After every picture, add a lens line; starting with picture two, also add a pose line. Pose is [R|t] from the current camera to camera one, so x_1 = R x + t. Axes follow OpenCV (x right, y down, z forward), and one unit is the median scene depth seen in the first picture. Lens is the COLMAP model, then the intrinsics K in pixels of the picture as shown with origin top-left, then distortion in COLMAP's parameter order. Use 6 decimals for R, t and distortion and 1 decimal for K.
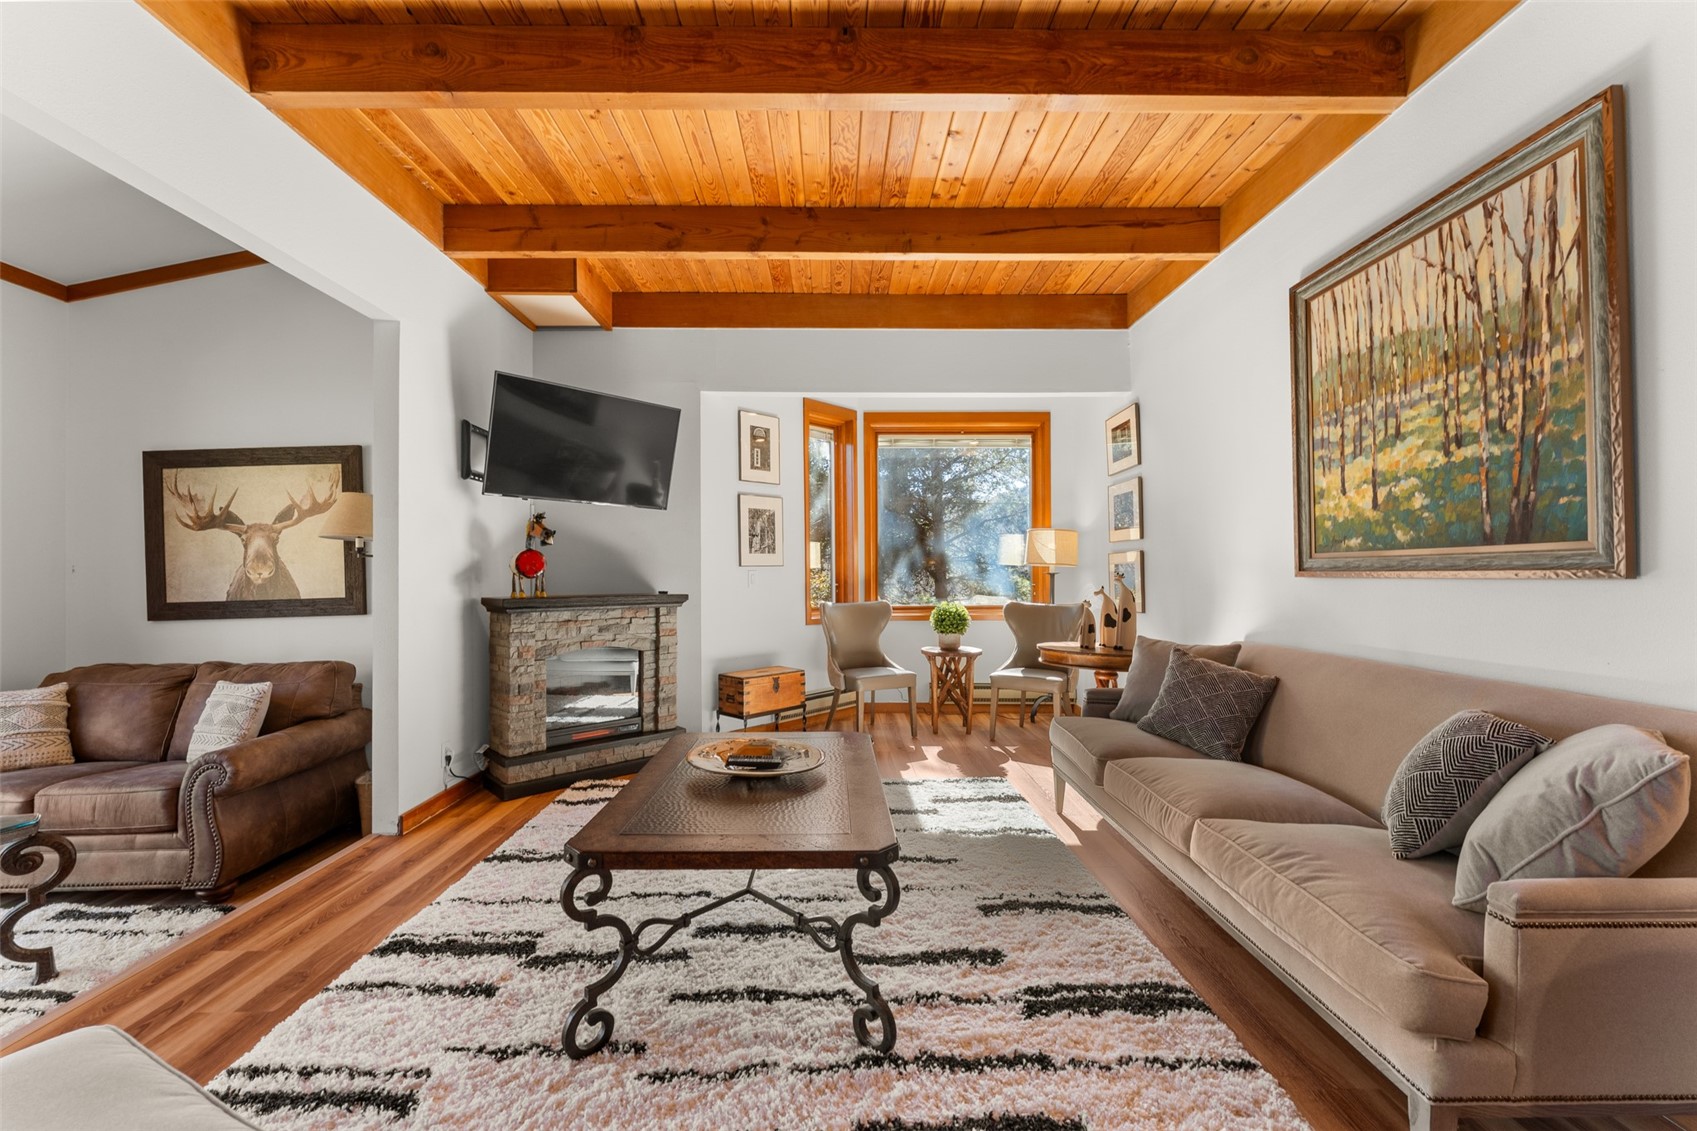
lens RADIAL K [[690.6, 0, 843.2], [0, 690.6, 565.2], [0, 0, 1]] dist [-0.003949, -0.000018]
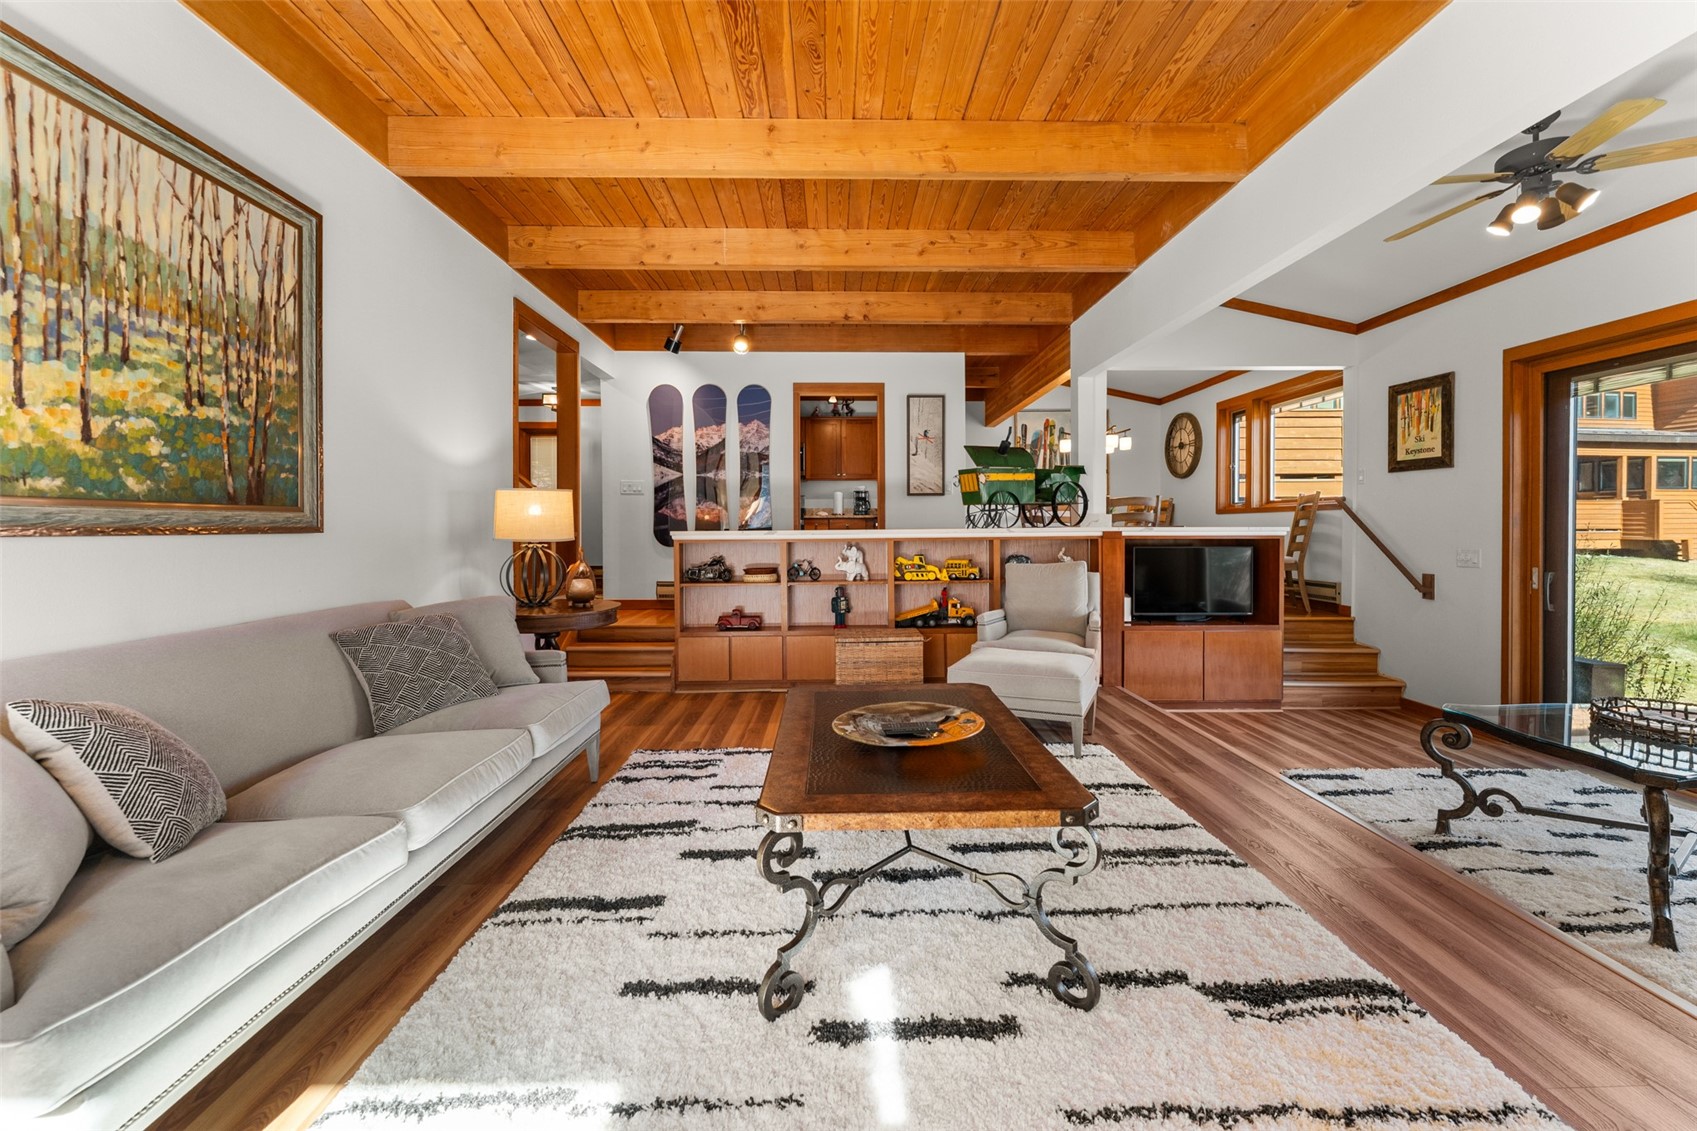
lens RADIAL K [[692.1, 0, 848.7], [0, 692.1, 532.1], [0, 0, 1]] dist [-0.001937, -0.000148]
pose [[-0.999952, 0.008919, -0.004140, -0.036878], [0.008946, 0.999938, -0.006665, 0.024225], [0.004080, -0.006702, -0.999969, 1.609637]]
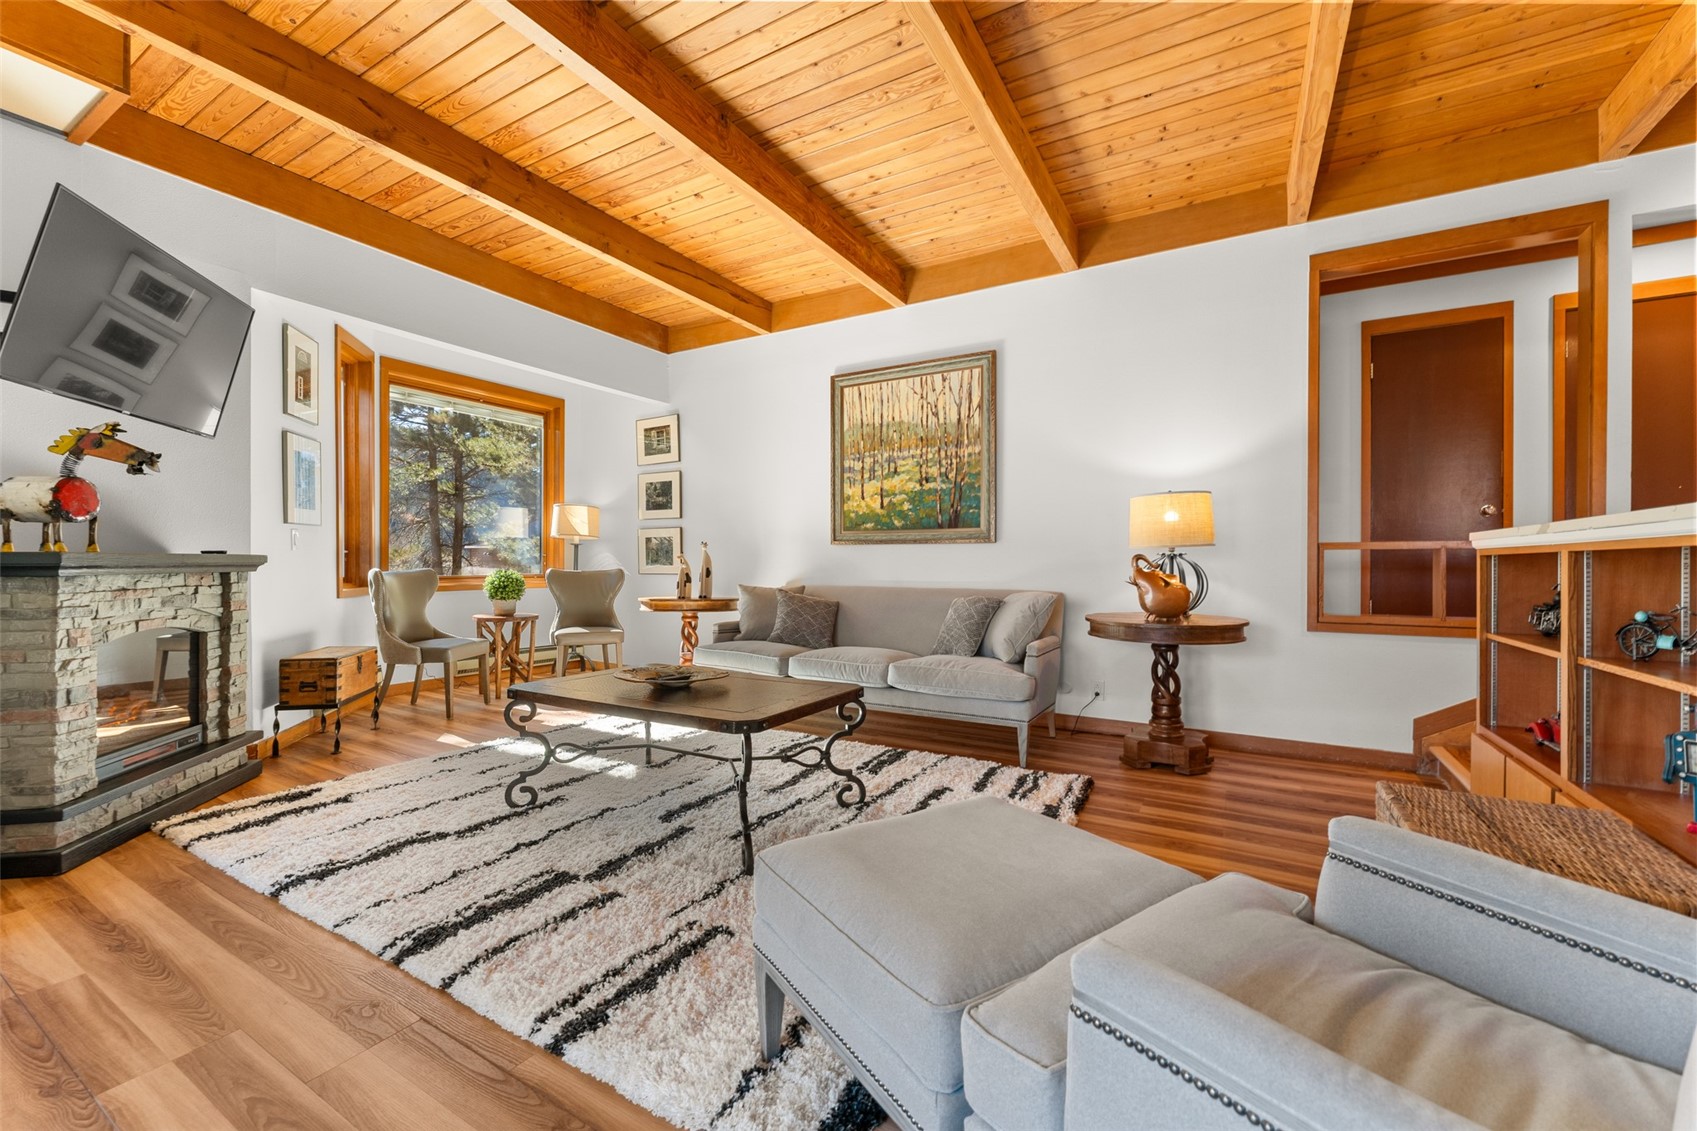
lens RADIAL K [[678.7, 0, 843.6], [0, 678.7, 563.4], [0, 0, 1]] dist [-0.002681, -0.000550]
pose [[0.517650, 0.002866, 0.855588, -0.837518], [-0.016156, 0.999849, 0.006425, 0.056376], [-0.855440, -0.017149, 0.517618, 0.099104]]
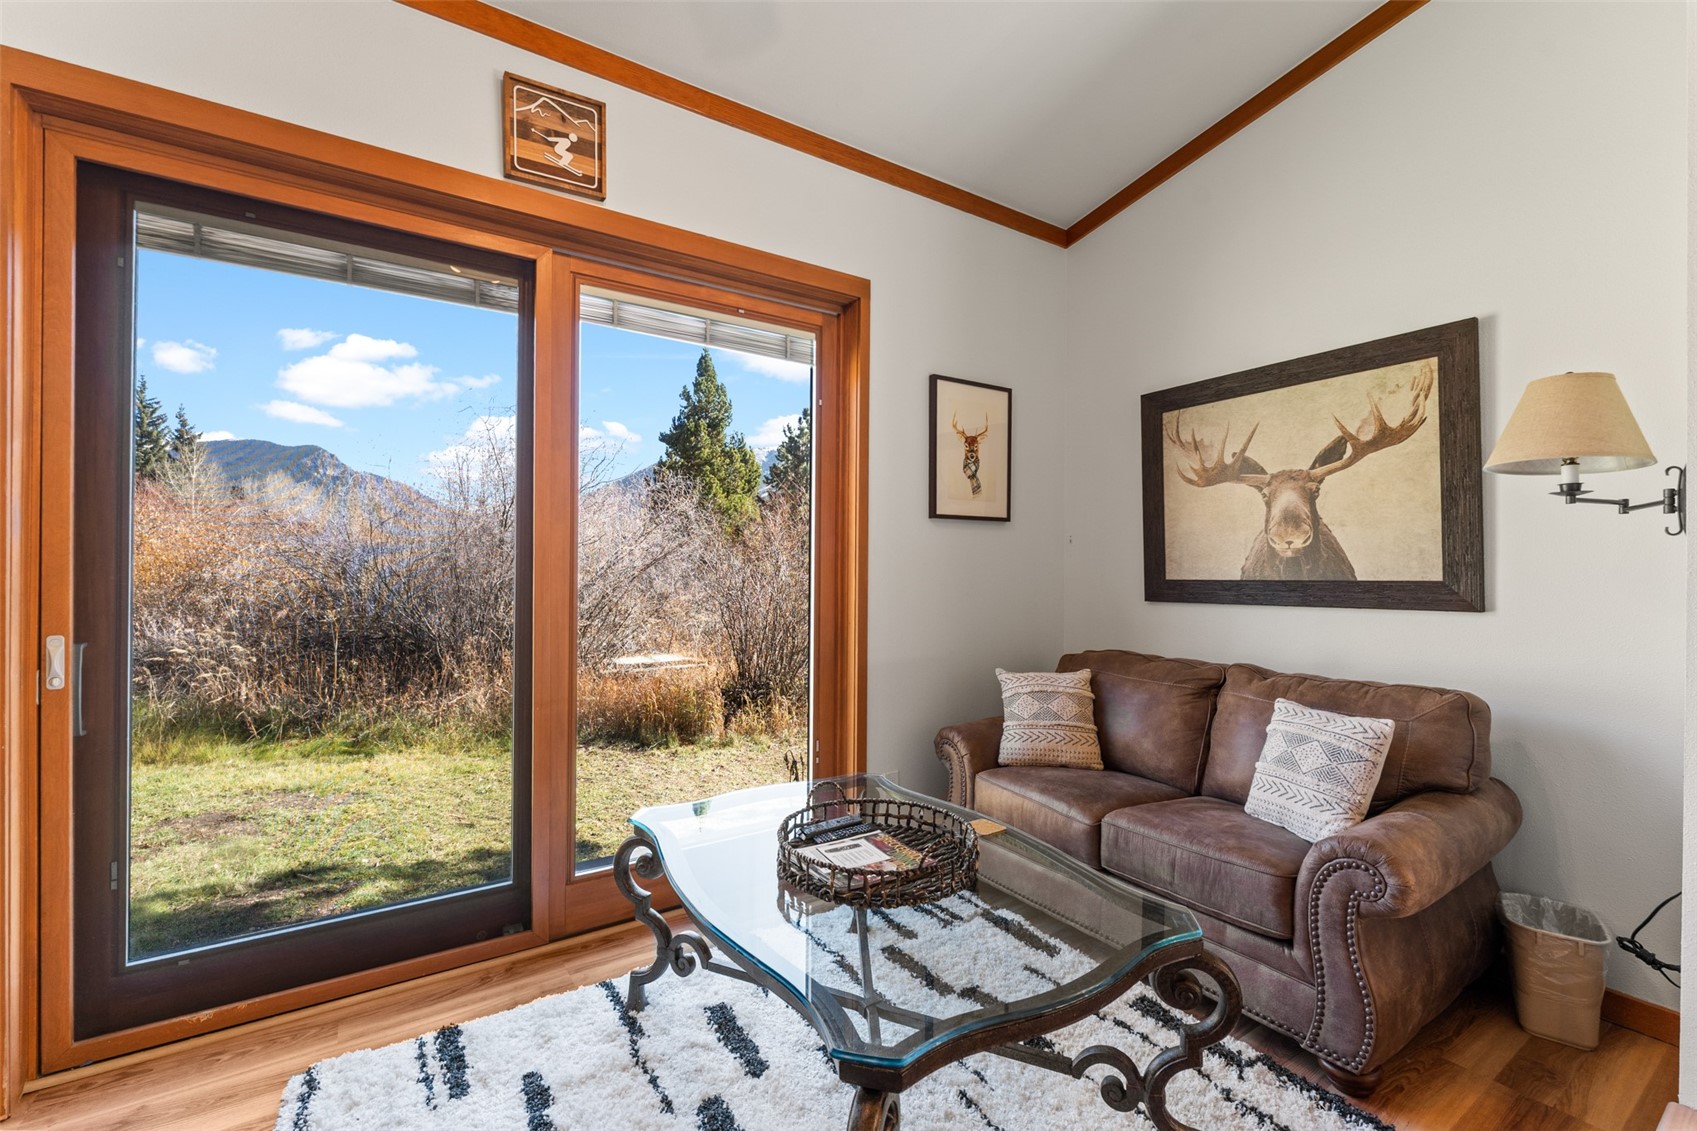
lens RADIAL K [[720.6, 0, 843.7], [0, 720.6, 561.5], [0, 0, 1]] dist [-0.001365, -0.000540]
pose [[0.538268, 0.011915, -0.842689, -0.659490], [-0.000880, 0.999907, 0.013575, 0.030691], [0.842773, -0.006566, 0.538229, 0.319453]]
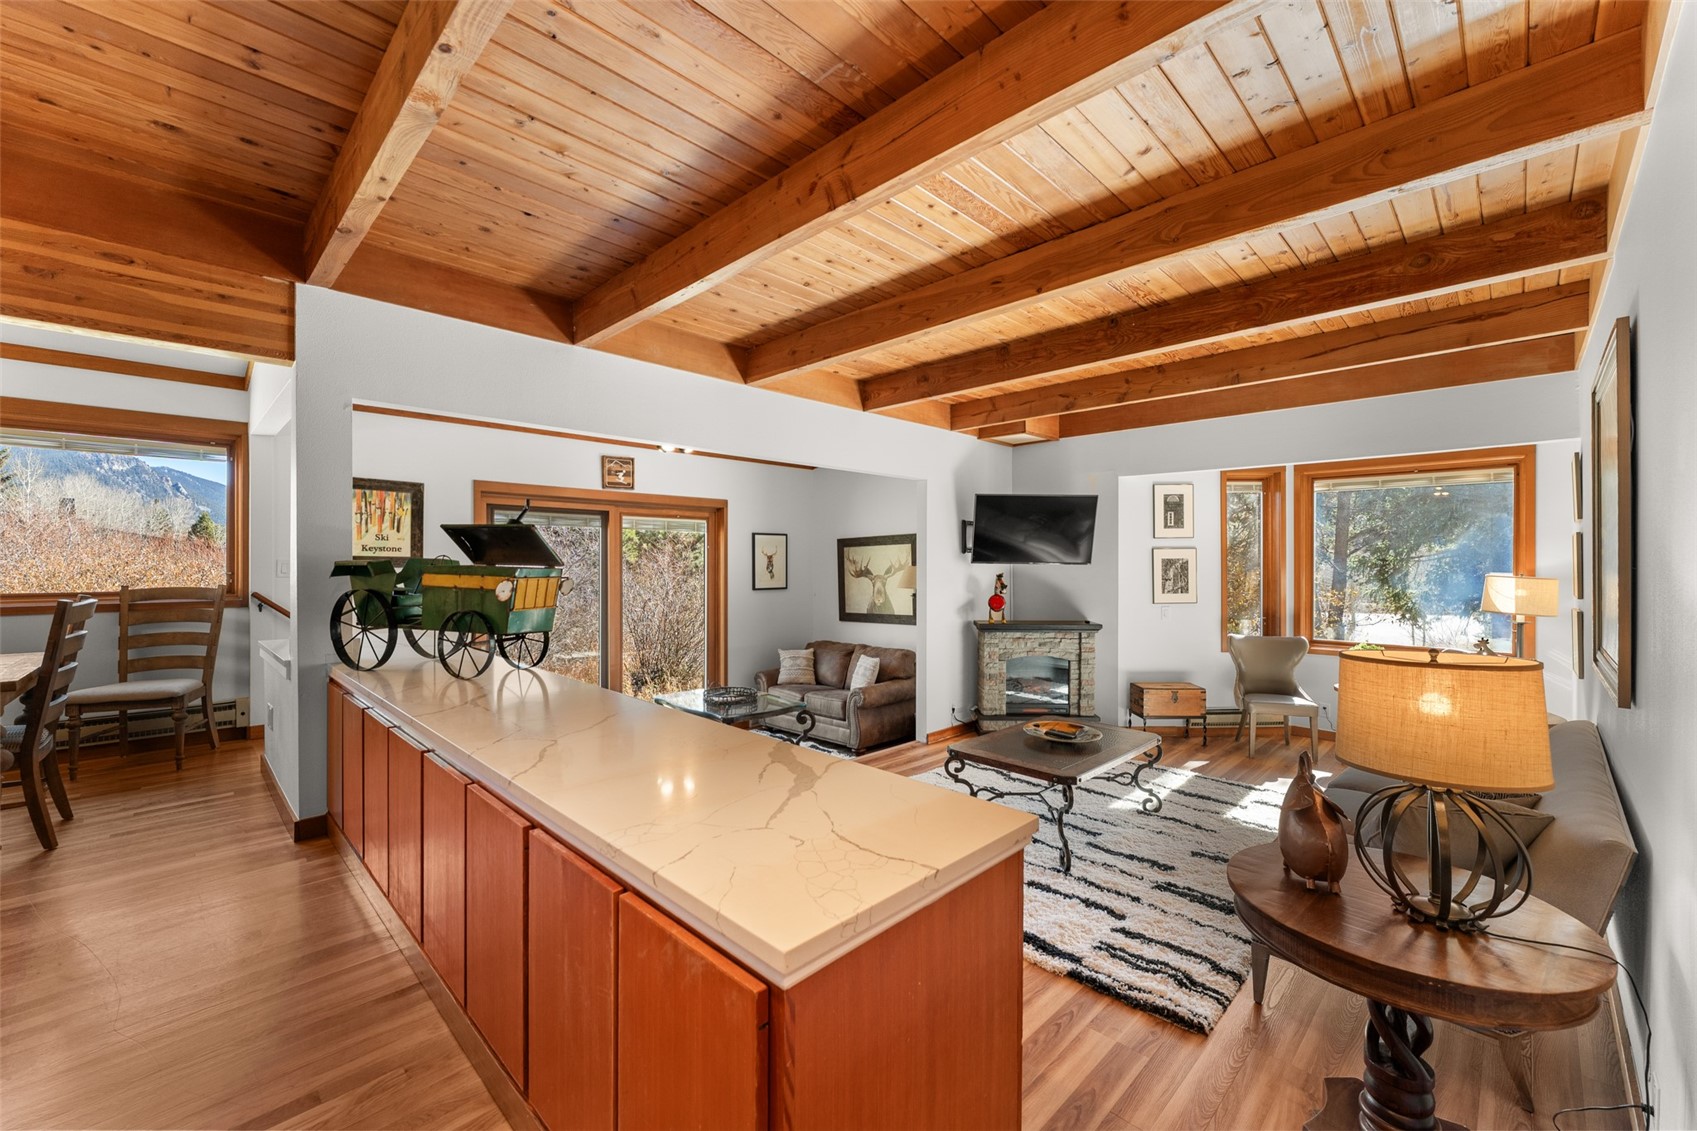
lens RADIAL K [[678.7, 0, 843.6], [0, 678.7, 563.4], [0, 0, 1]] dist [-0.002681, -0.000550]
pose [[0.694970, 0.008543, -0.718988, 0.645022], [0.004426, 0.999860, 0.016158, -0.171822], [0.719025, -0.014412, 0.694835, -0.565523]]
